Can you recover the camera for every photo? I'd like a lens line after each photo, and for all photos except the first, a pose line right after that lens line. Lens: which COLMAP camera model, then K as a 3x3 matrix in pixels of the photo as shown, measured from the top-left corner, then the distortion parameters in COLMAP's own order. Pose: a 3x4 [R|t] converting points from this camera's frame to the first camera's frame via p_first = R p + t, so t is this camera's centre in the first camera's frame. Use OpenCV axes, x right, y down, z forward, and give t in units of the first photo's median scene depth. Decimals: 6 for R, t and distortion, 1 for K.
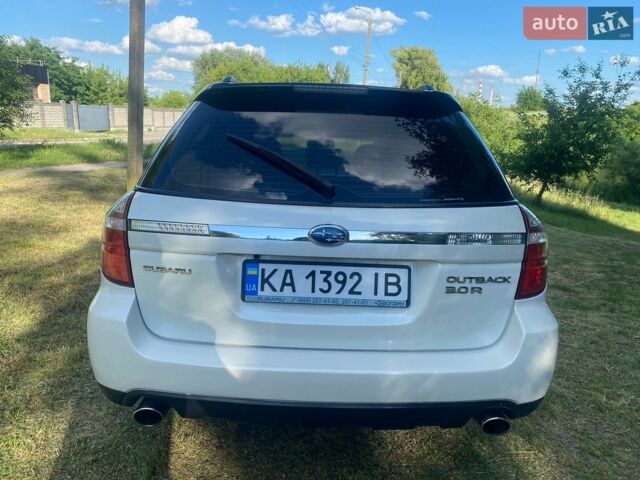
lens RADIAL K [[479.4, 0, 320.0], [0, 479.4, 240.0], [0, 0, 1]] dist [0.002198, 0.008949]
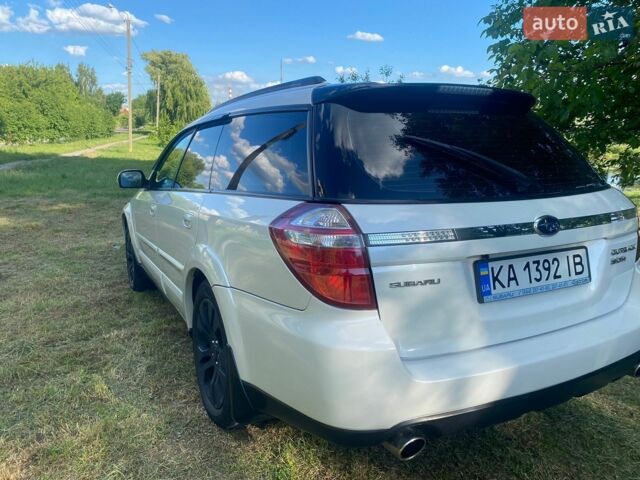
lens RADIAL K [[493.2, 0, 319.2], [0, 493.2, 223.4], [0, 0, 1]] dist [-0.004678, -0.002654]
pose [[0.889941, -0.106890, 0.443373, -0.883874], [0.128031, 0.991608, -0.017924, -0.058254], [-0.437736, 0.072716, 0.896158, 0.231824]]
